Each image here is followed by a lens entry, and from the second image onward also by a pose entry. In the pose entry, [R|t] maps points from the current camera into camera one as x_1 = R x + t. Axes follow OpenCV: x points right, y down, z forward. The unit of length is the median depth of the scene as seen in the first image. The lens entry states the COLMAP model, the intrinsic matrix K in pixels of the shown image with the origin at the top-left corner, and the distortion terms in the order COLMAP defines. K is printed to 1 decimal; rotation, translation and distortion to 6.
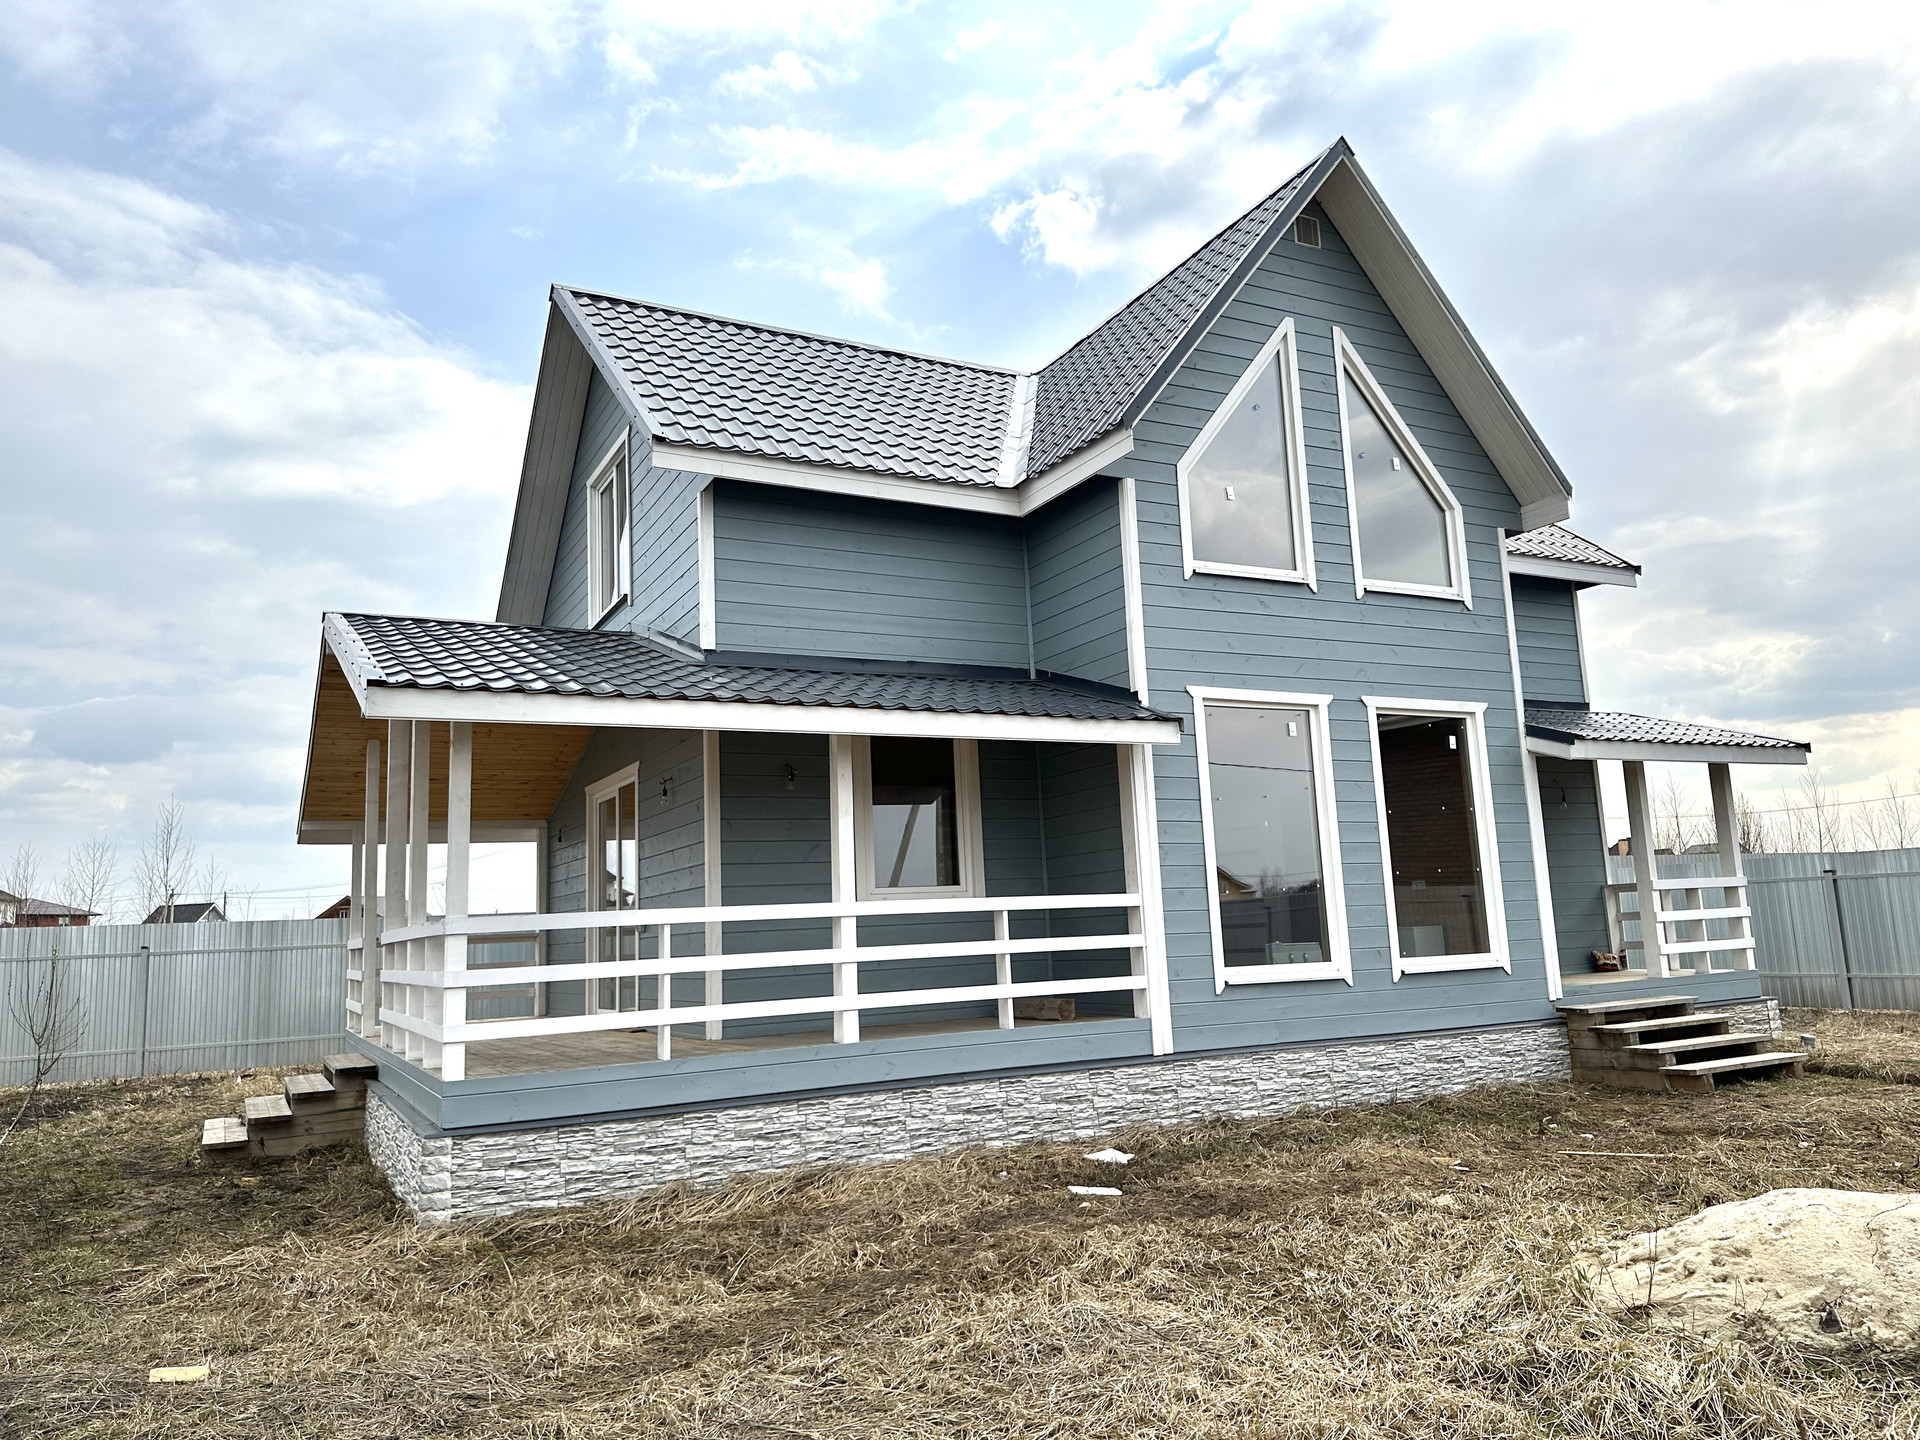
lens RADIAL K [[1357.5, 0, 971.8], [0, 1357.5, 724.4], [0, 0, 1]] dist [0.063178, -0.053371]
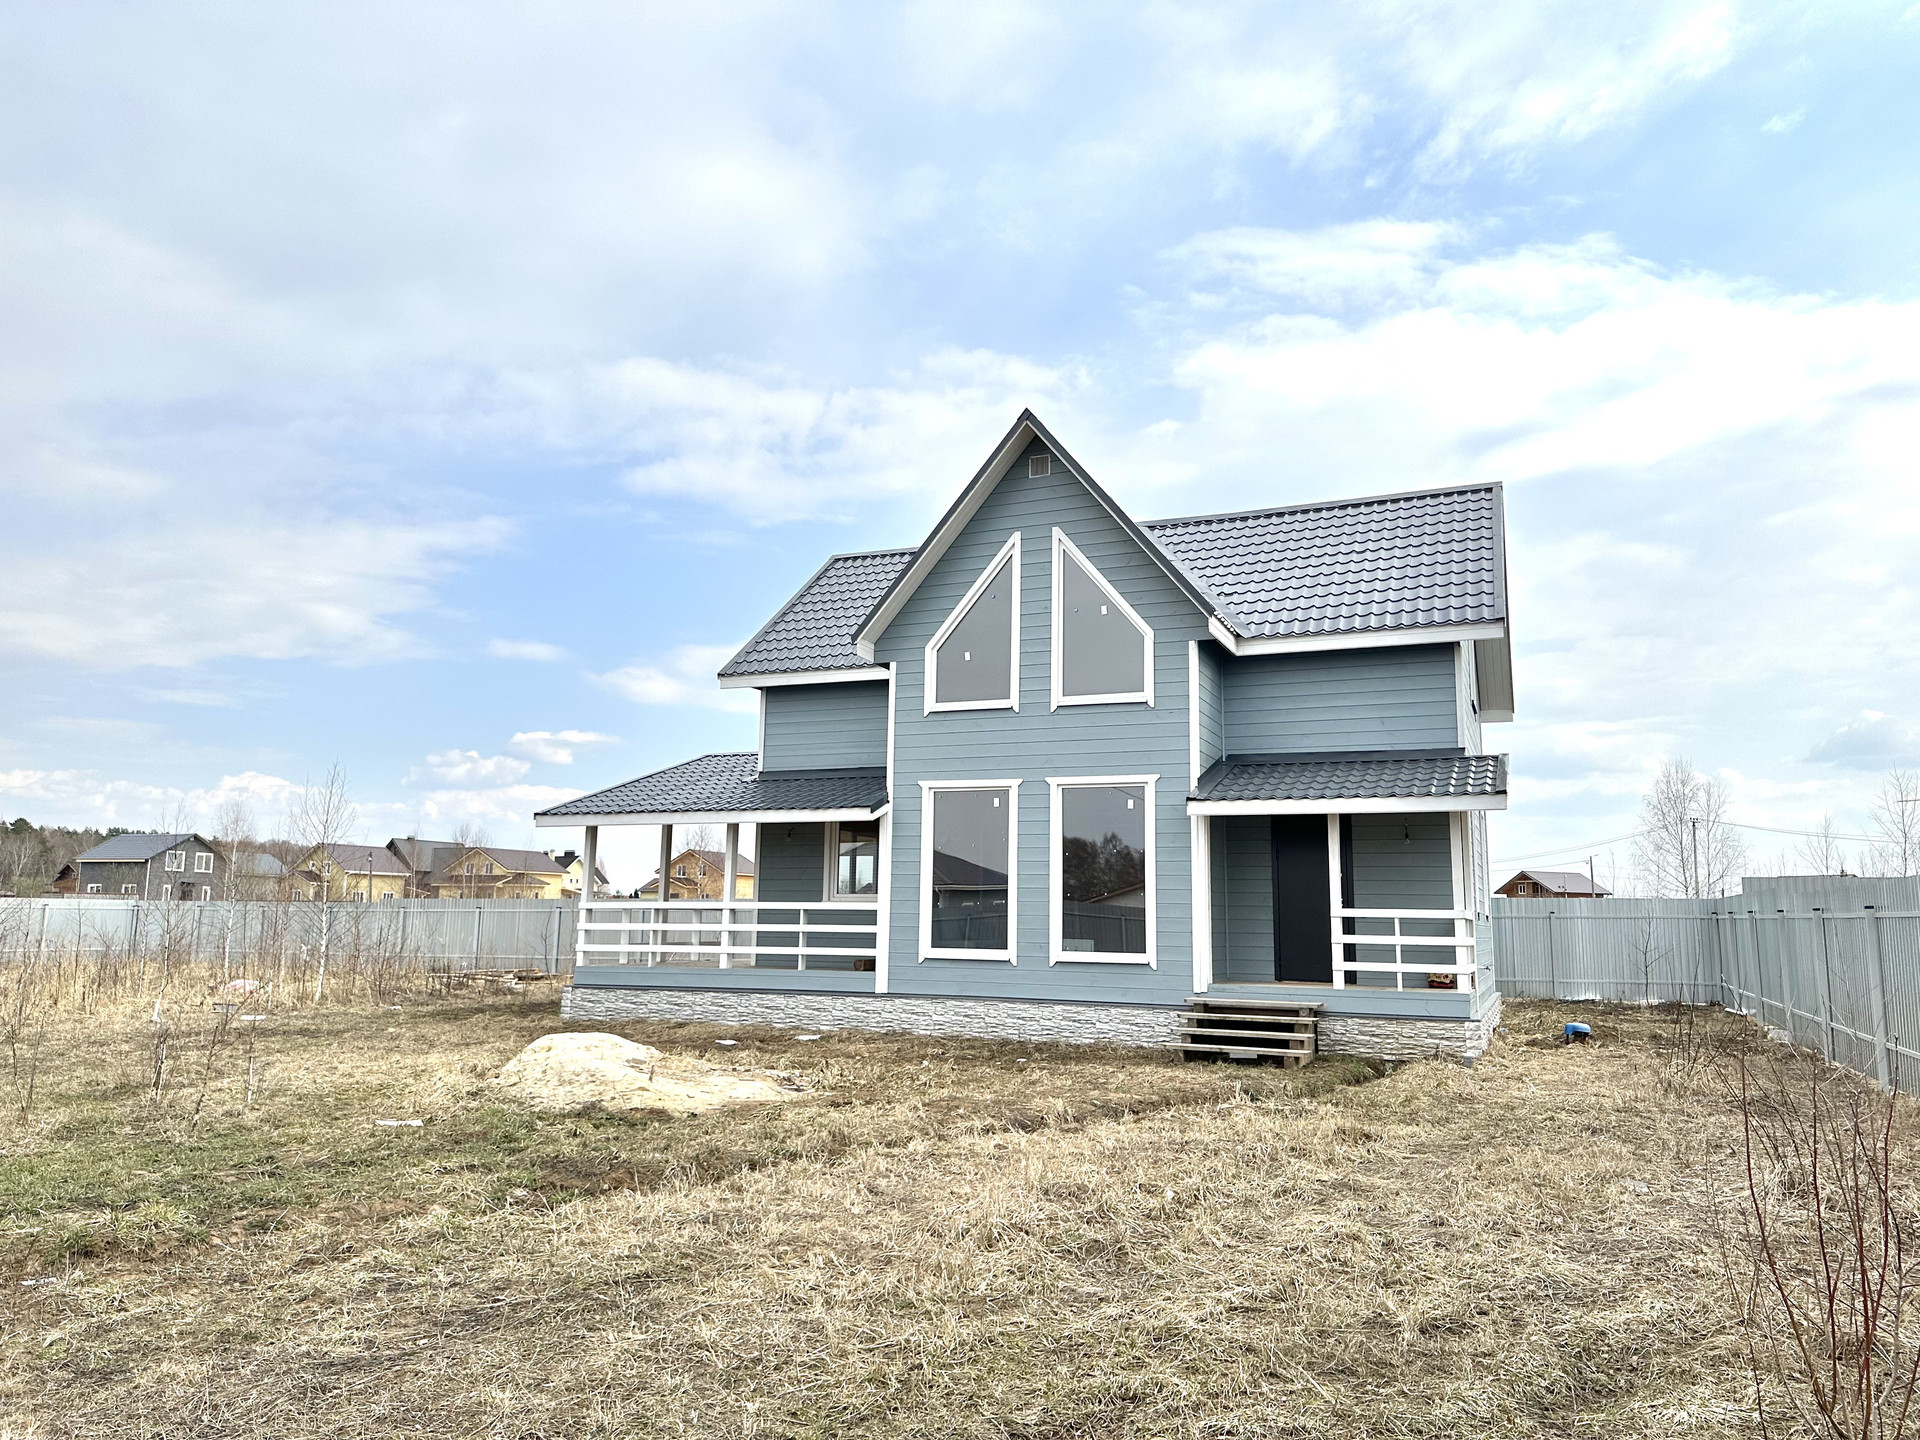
lens RADIAL K [[1357.5, 0, 963.5], [0, 1357.5, 713.1], [0, 0, 1]] dist [0.063178, -0.053371]
pose [[0.634036, -0.062787, -0.770751, 1.387827], [0.079323, 0.996721, -0.015942, -0.075473], [0.769225, -0.051031, 0.636938, -0.032250]]
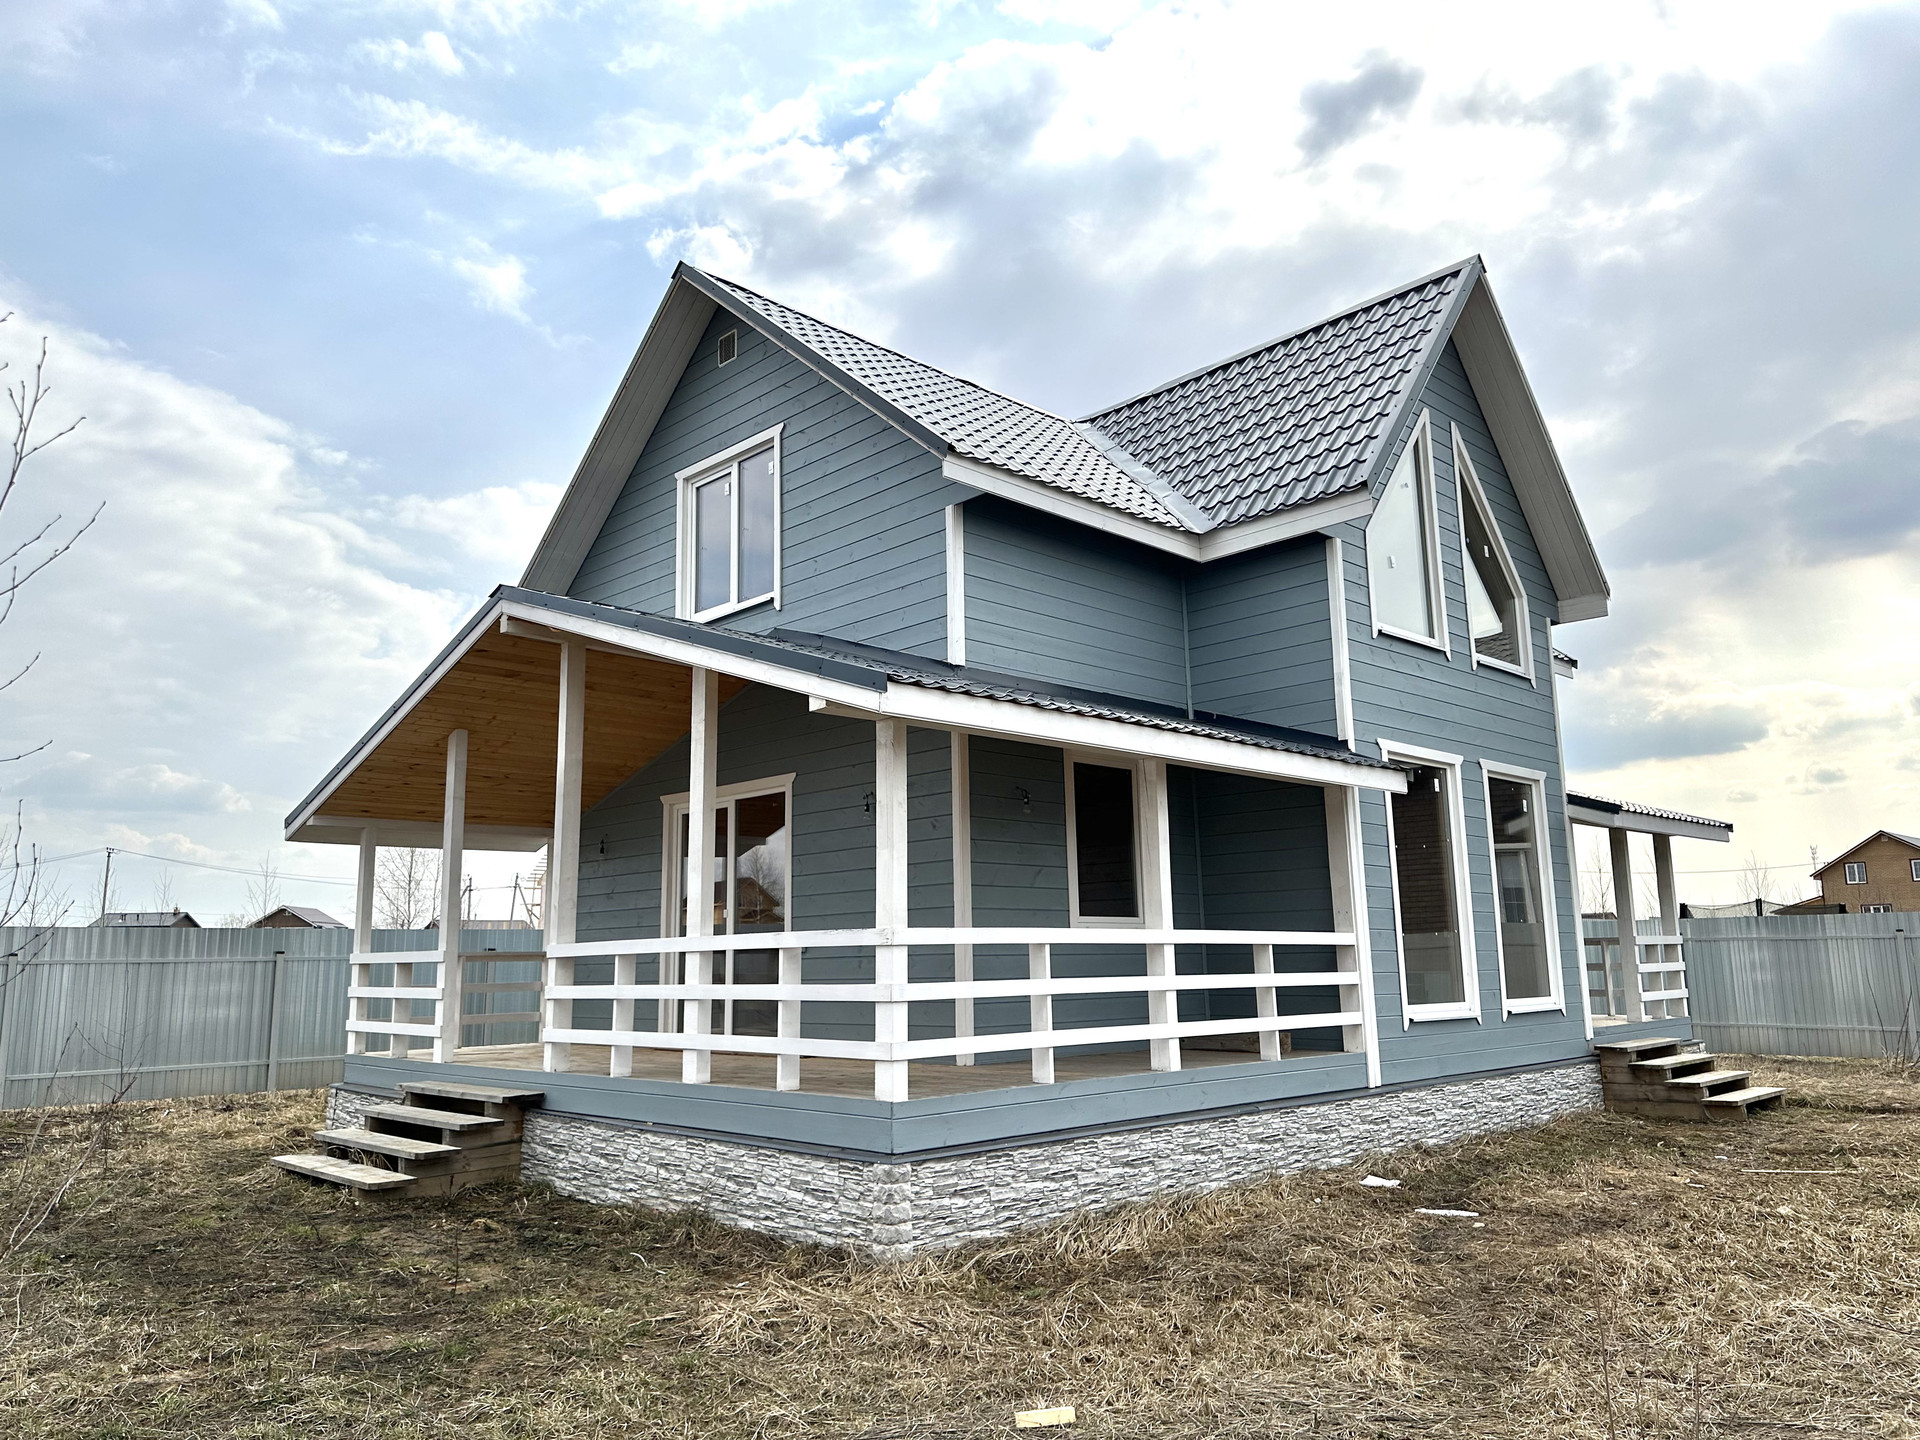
lens RADIAL K [[1357.5, 0, 954.9], [0, 1357.5, 712.4], [0, 0, 1]] dist [0.063178, -0.053371]
pose [[0.960444, 0.078267, 0.267250, -0.410043], [-0.068113, 0.996567, -0.047070, 0.022586], [-0.270017, 0.027005, 0.962477, 0.053299]]
